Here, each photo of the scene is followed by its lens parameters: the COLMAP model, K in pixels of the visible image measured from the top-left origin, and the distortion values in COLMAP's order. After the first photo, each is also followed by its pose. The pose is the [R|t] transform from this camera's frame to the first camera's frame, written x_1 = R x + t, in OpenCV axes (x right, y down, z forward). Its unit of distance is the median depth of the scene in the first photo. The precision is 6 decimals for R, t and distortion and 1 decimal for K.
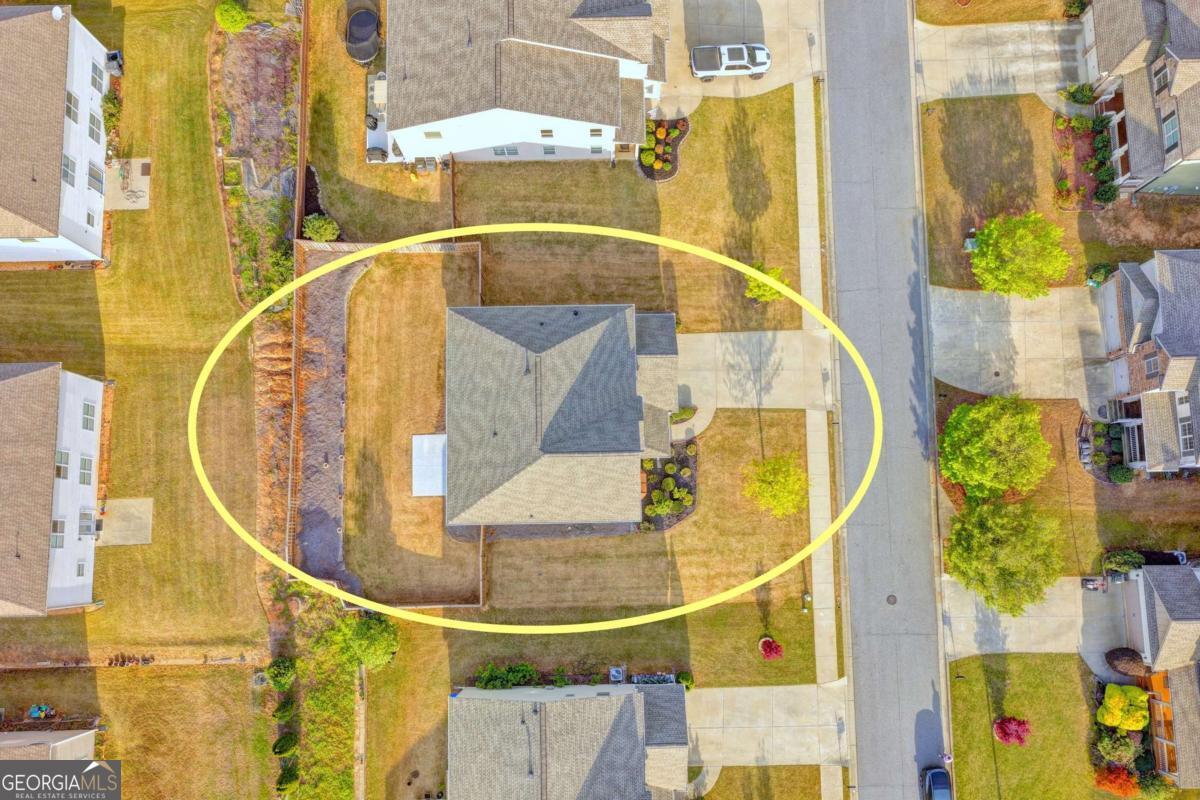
lens RADIAL K [[997.1, 0, 606.2], [0, 997.1, 407.9], [0, 0, 1]] dist [-0.015961, 0.043001]
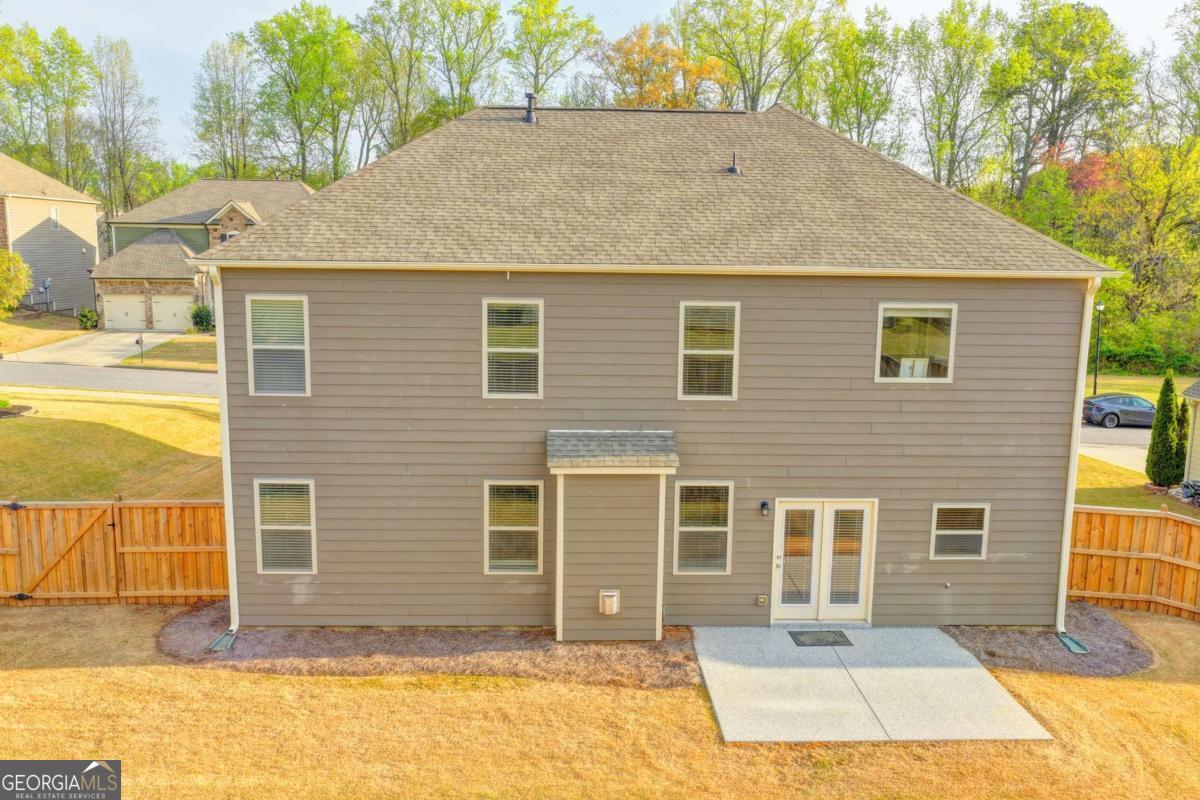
lens RADIAL K [[997.1, 0, 606.0], [0, 997.1, 400.2], [0, 0, 1]] dist [-0.015961, 0.043001]
pose [[-0.020083, -0.158759, 0.987113, -0.364888], [0.988089, 0.147508, 0.043827, -0.011069], [-0.152565, 0.976236, 0.153906, 0.921401]]
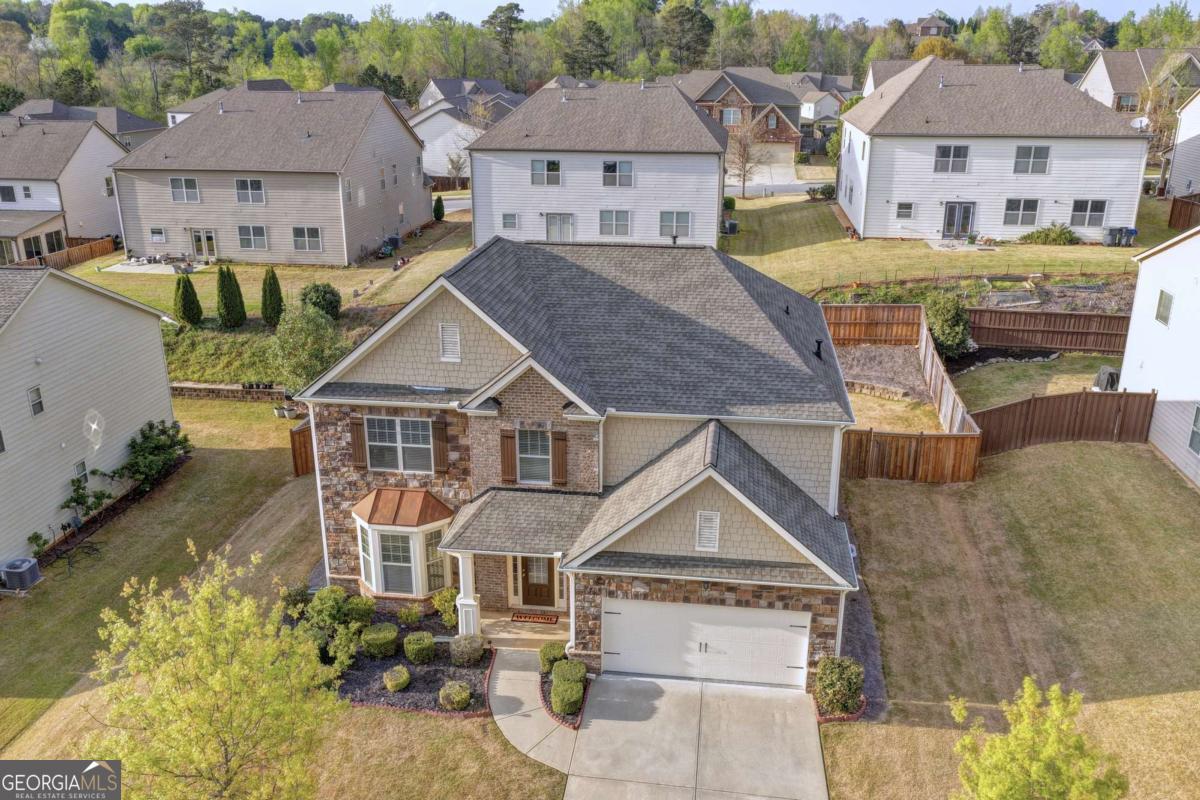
lens RADIAL K [[997.1, 0, 603.0], [0, 997.1, 409.1], [0, 0, 1]] dist [-0.015961, 0.043001]
pose [[-0.149953, 0.330779, -0.931718, 0.358203], [-0.979514, 0.078412, 0.185483, -0.076093], [0.134412, 0.940445, 0.312245, 0.815477]]
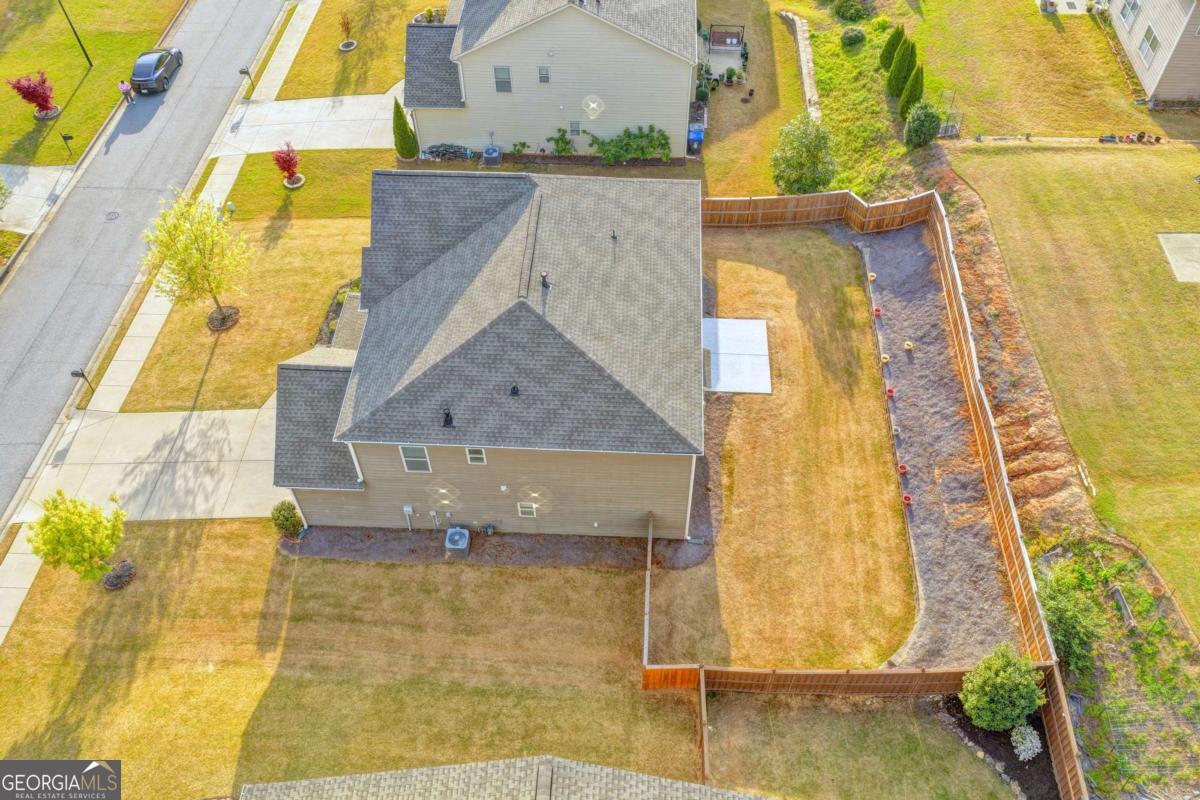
lens RADIAL K [[996.5, 0, 602.8], [0, 996.5, 402.9], [0, 0, 1]] dist [-0.013064, 0.035731]
pose [[-0.997333, -0.050867, 0.052334, -0.126016], [0.072962, -0.678150, 0.731293, -0.423613], [-0.001708, 0.733161, 0.680053, 0.602337]]
